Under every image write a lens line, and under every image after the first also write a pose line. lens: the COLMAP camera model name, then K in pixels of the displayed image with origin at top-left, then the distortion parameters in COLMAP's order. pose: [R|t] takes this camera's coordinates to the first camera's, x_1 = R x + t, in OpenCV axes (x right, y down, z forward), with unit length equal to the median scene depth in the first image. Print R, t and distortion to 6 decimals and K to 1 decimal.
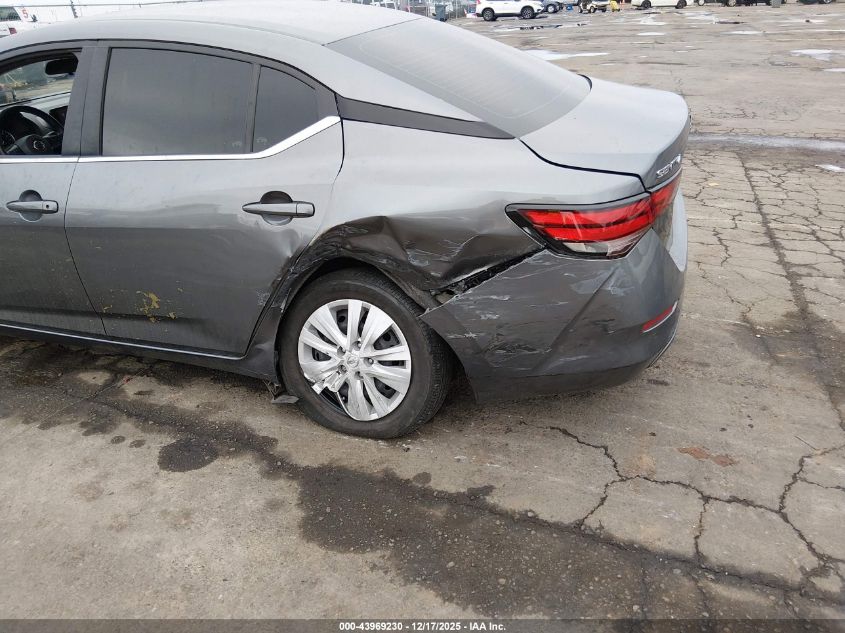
lens RADIAL K [[619.2, 0, 422.5], [0, 619.2, 316.5], [0, 0, 1]] dist [0.112786, -0.176352]
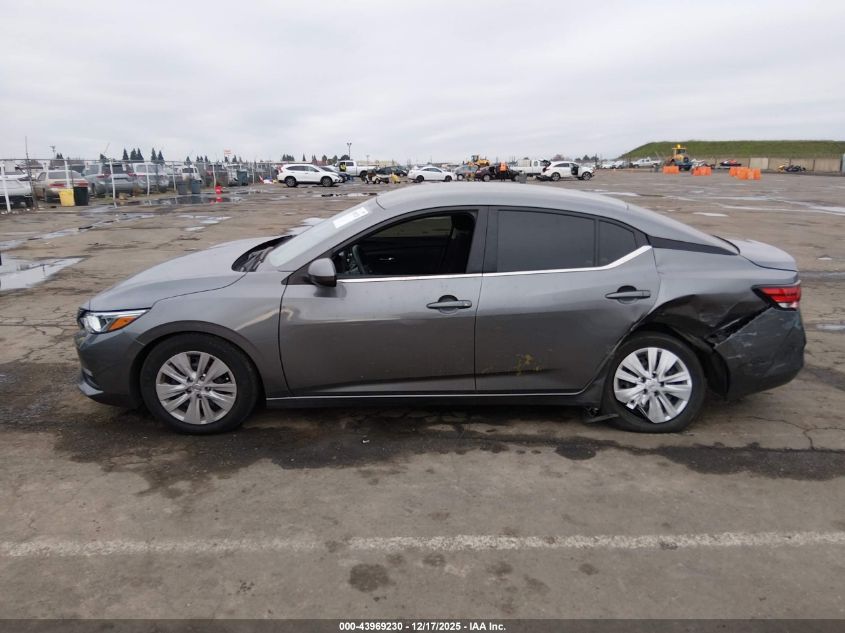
lens RADIAL K [[619.2, 0, 422.5], [0, 619.2, 316.5], [0, 0, 1]] dist [0.112786, -0.176352]
pose [[0.940982, -0.040486, 0.336026, -1.267085], [0.117738, 0.969968, -0.212838, 0.180377], [-0.317318, 0.239840, 0.917489, -0.397183]]
